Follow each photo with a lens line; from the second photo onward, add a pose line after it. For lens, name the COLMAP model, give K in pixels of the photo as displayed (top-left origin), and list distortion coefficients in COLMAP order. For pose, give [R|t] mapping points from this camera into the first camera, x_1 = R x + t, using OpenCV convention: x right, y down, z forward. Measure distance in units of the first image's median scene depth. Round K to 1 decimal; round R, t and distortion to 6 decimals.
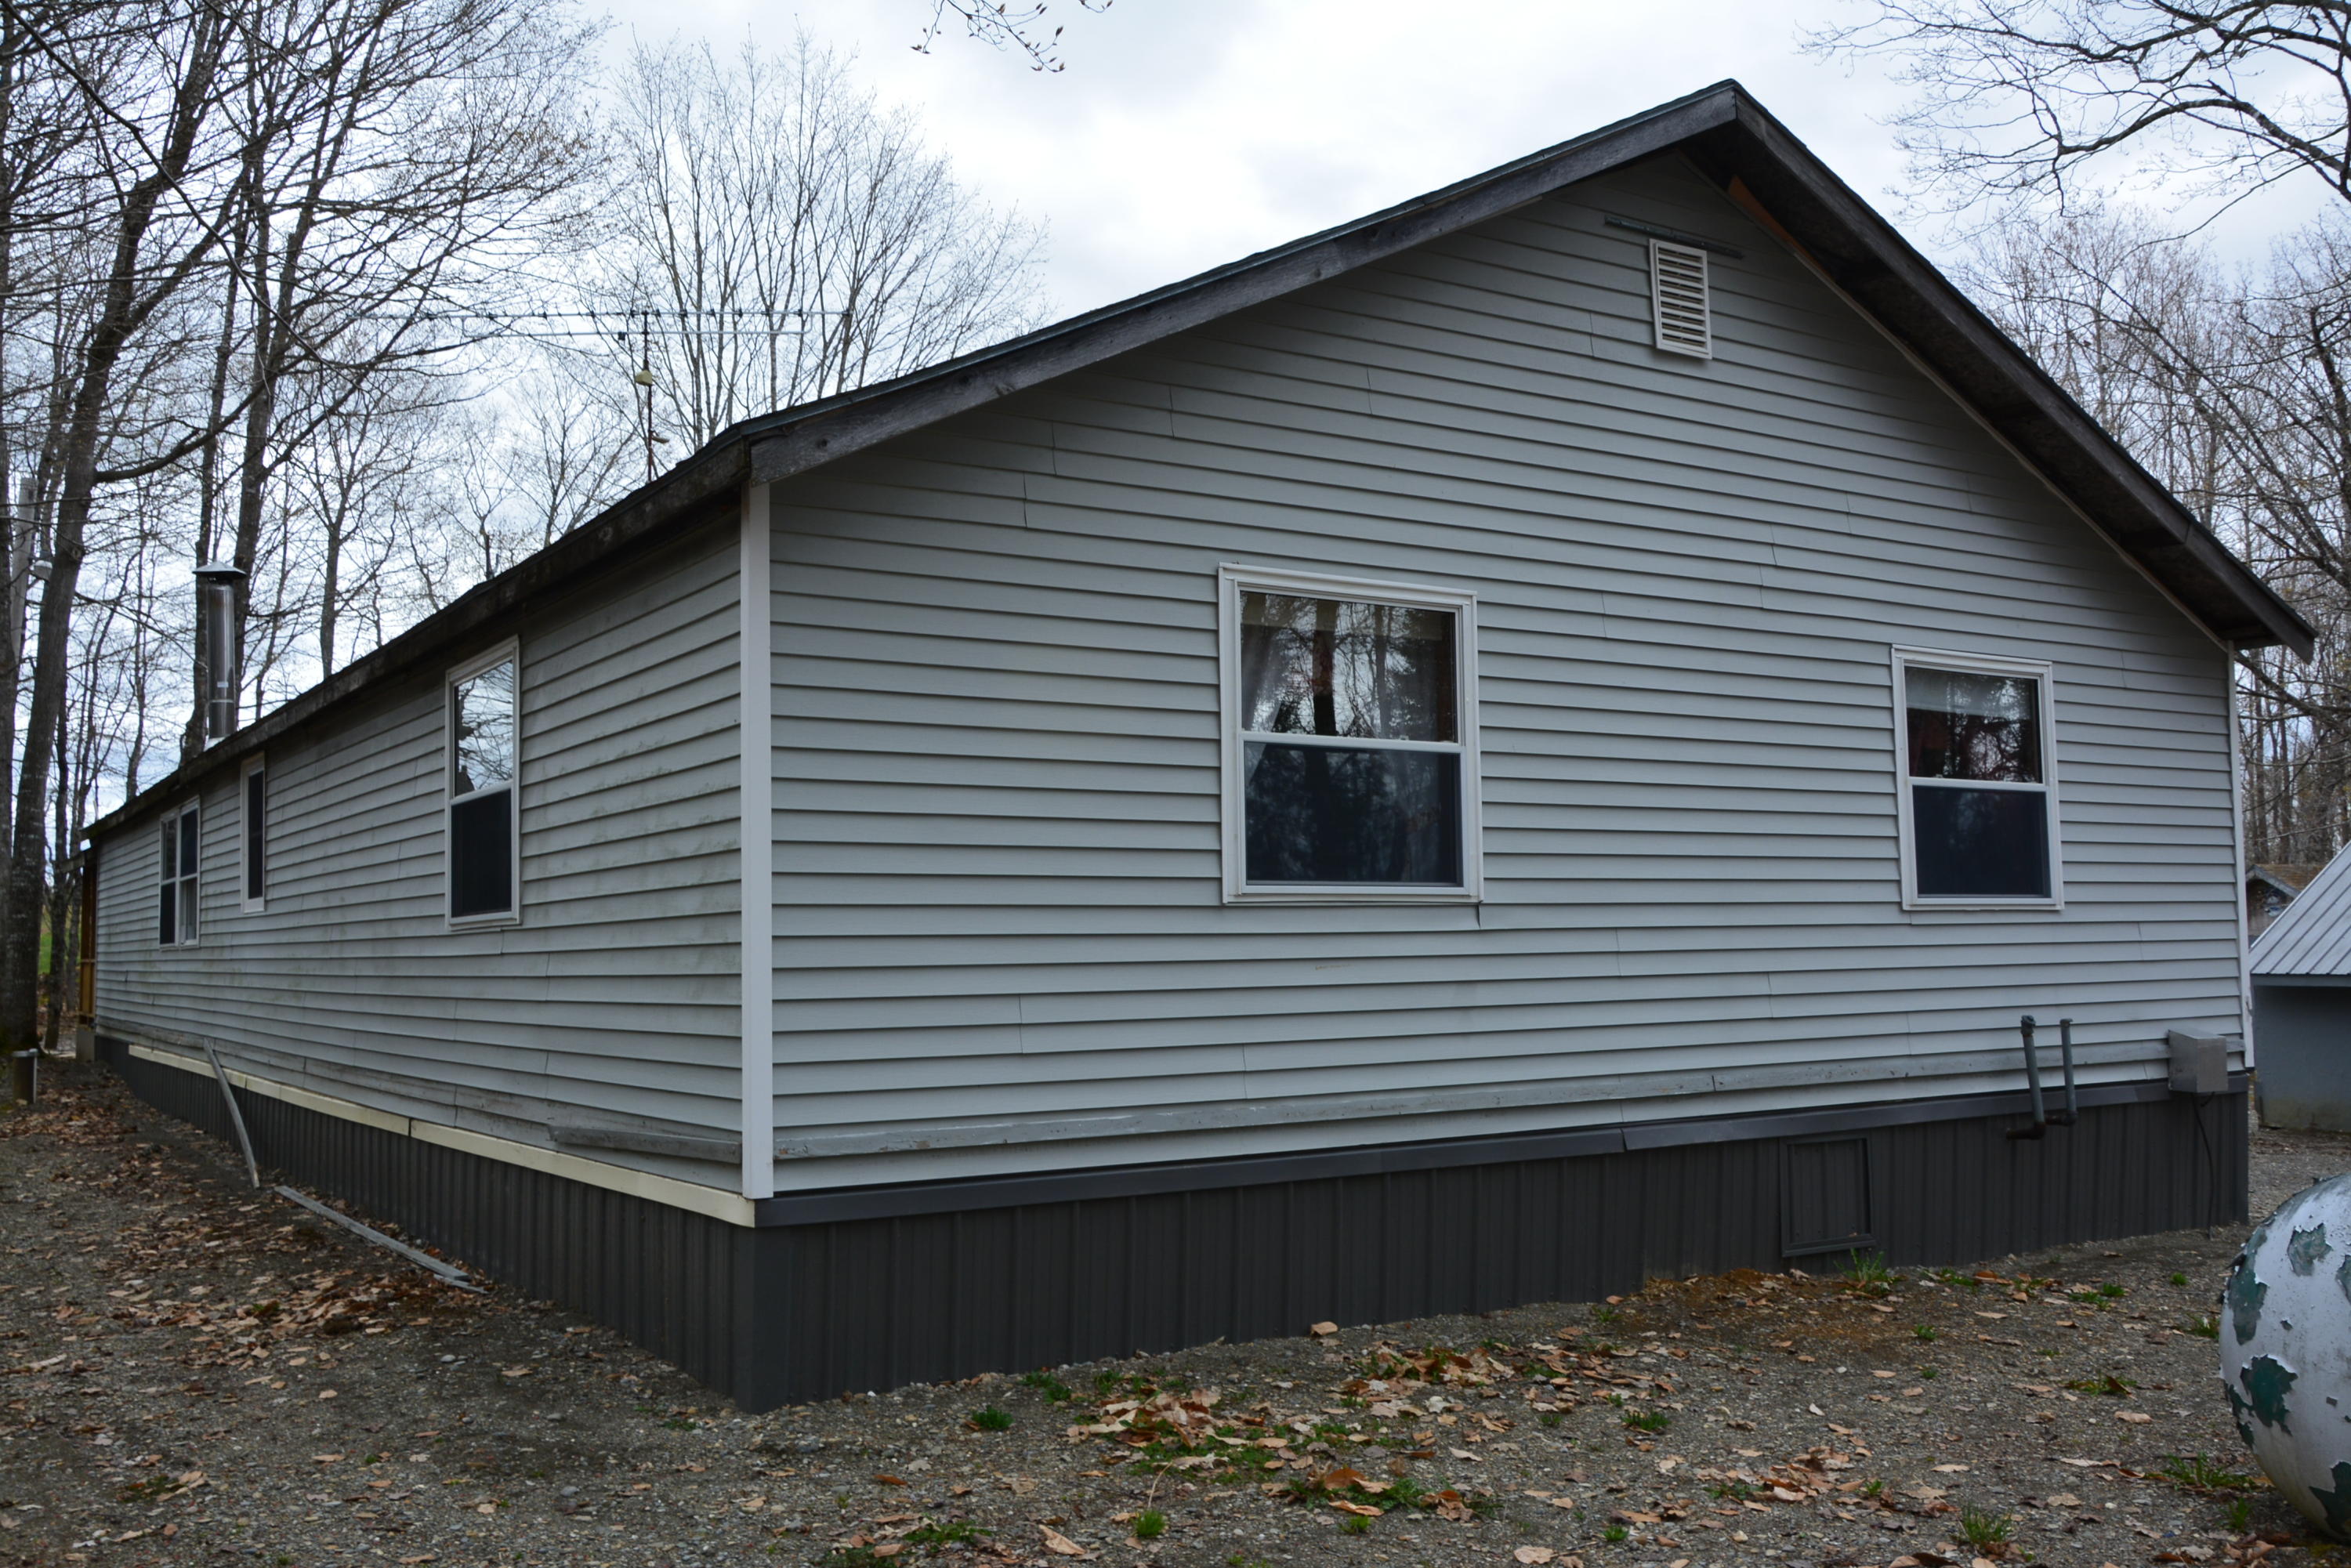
lens RADIAL K [[2082.6, 0, 1179.7], [0, 2082.6, 799.5], [0, 0, 1]] dist [-0.070601, 0.050791]
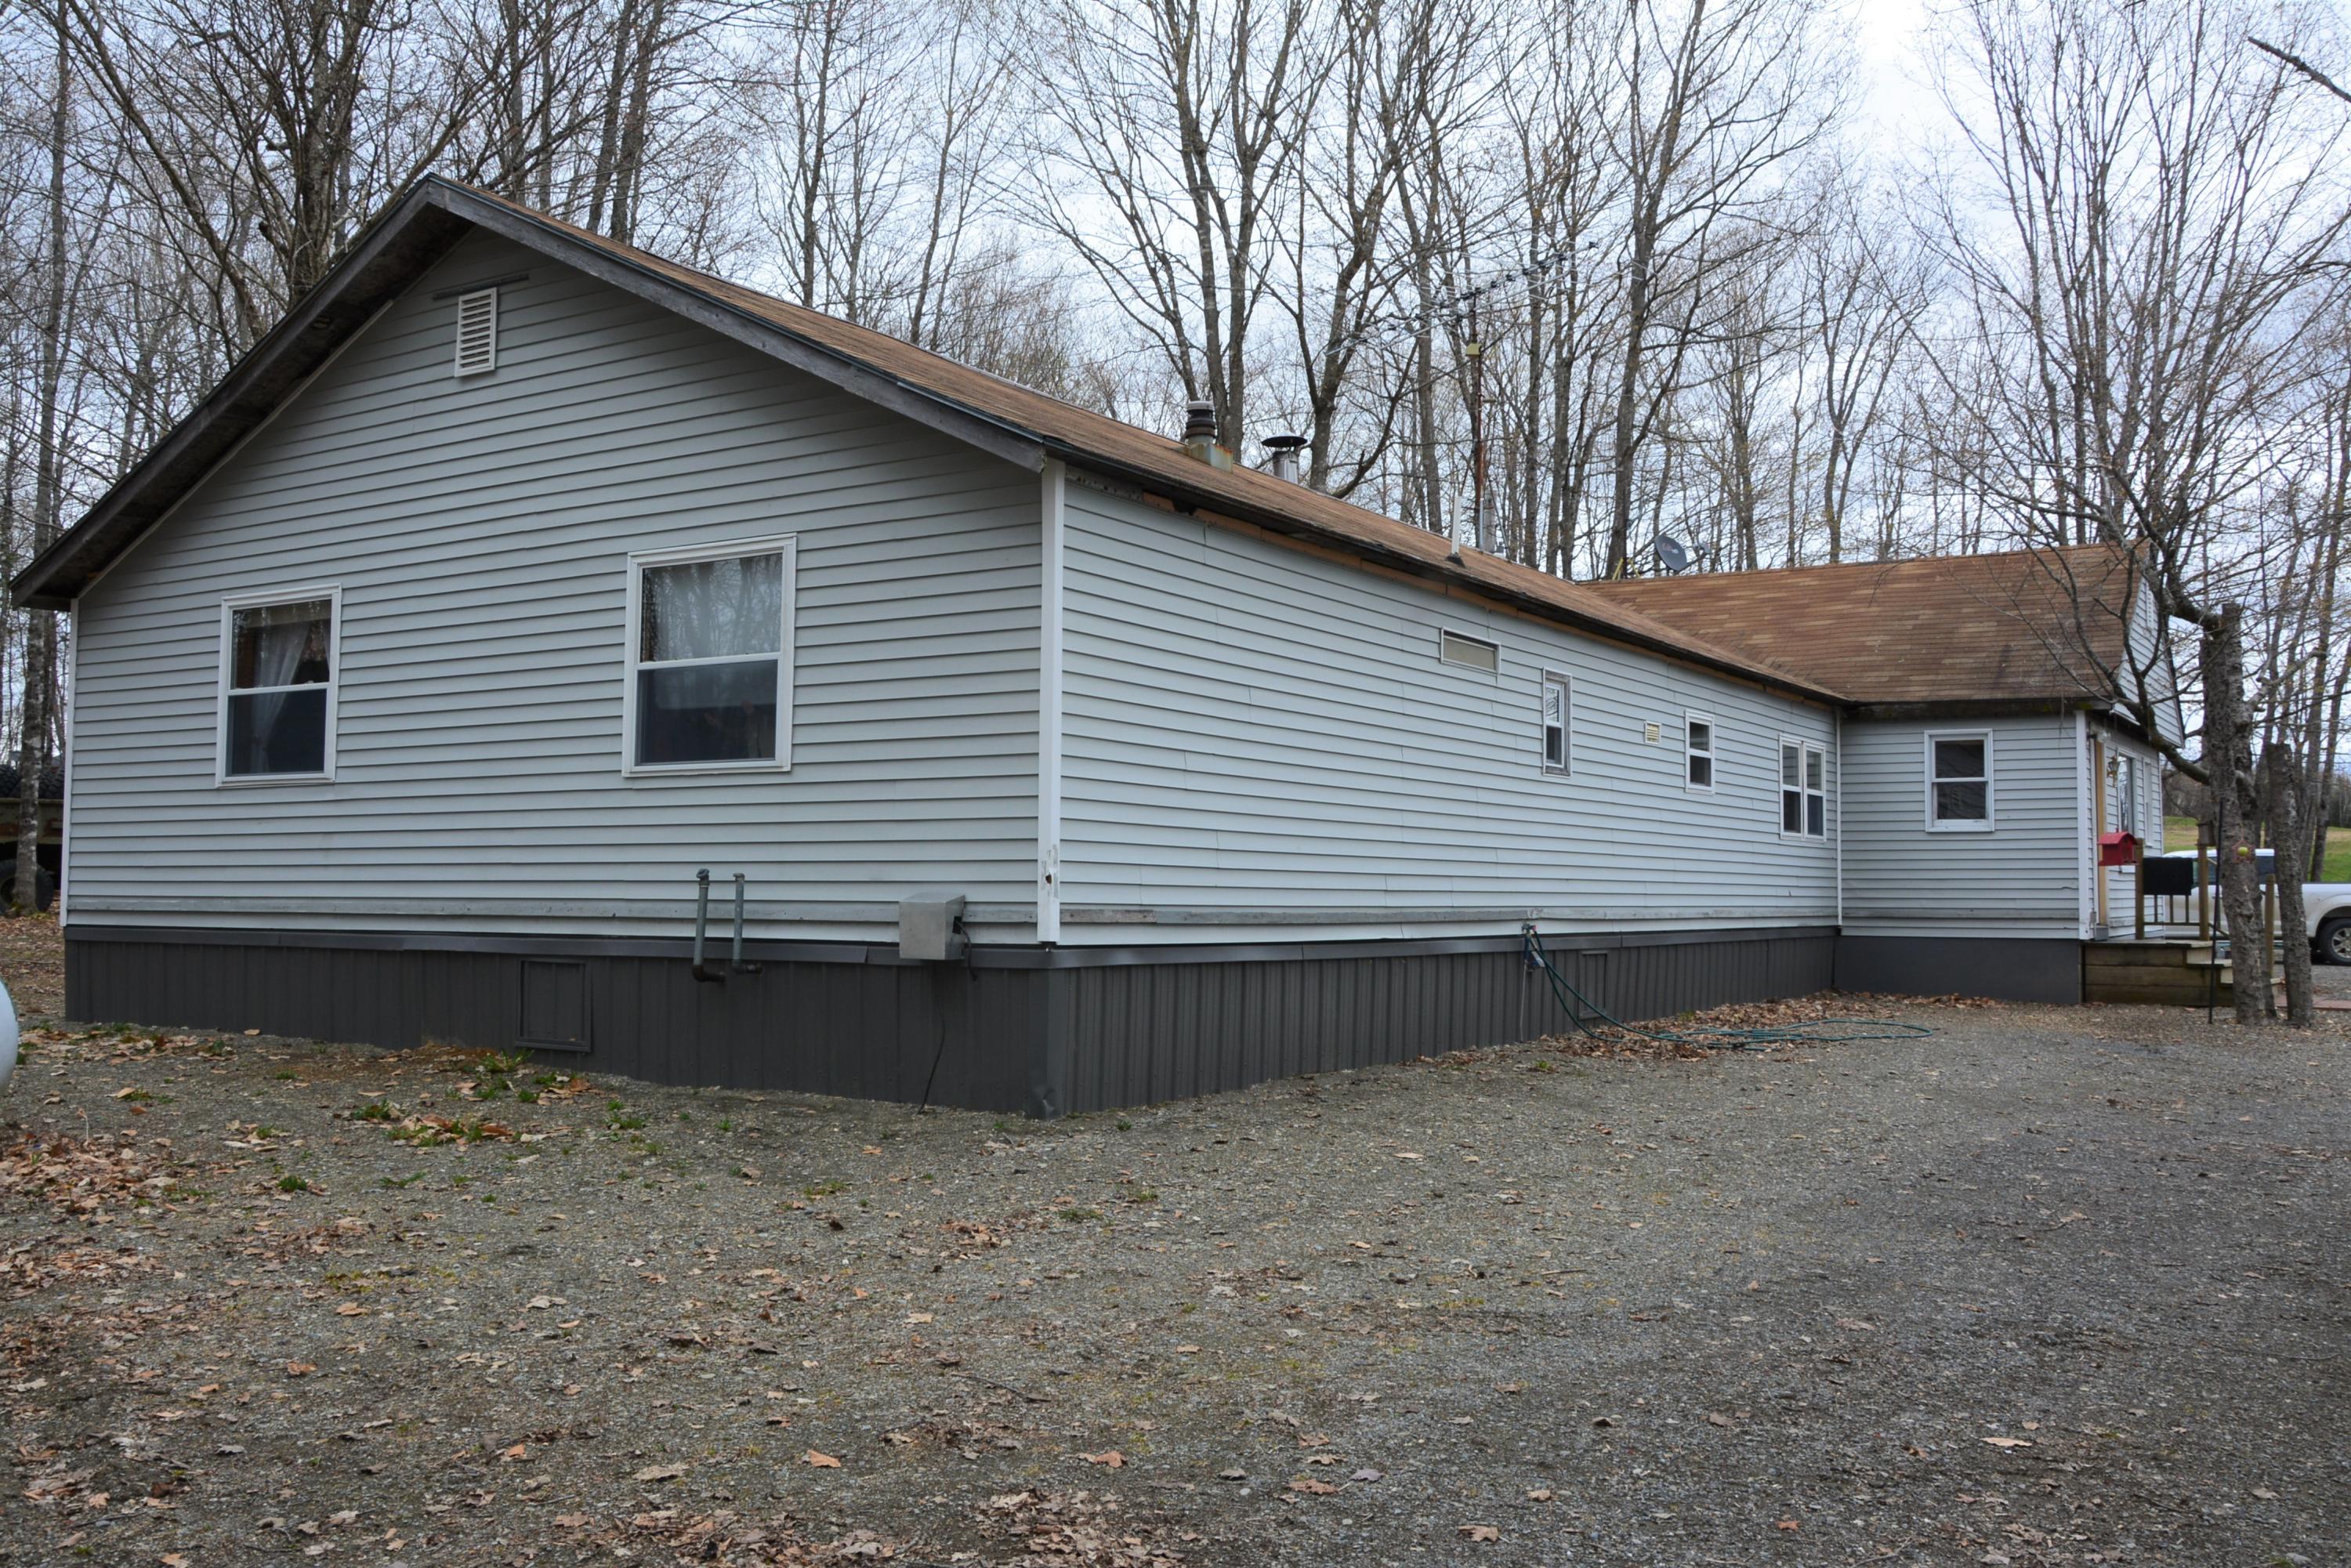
lens RADIAL K [[2082.6, 0, 1179.7], [0, 2082.6, 799.5], [0, 0, 1]] dist [-0.070601, 0.050791]
pose [[0.402165, -0.017663, -0.915397, 1.525401], [0.063805, 0.997924, 0.008776, 0.074337], [0.913341, -0.061937, 0.402457, 0.795187]]
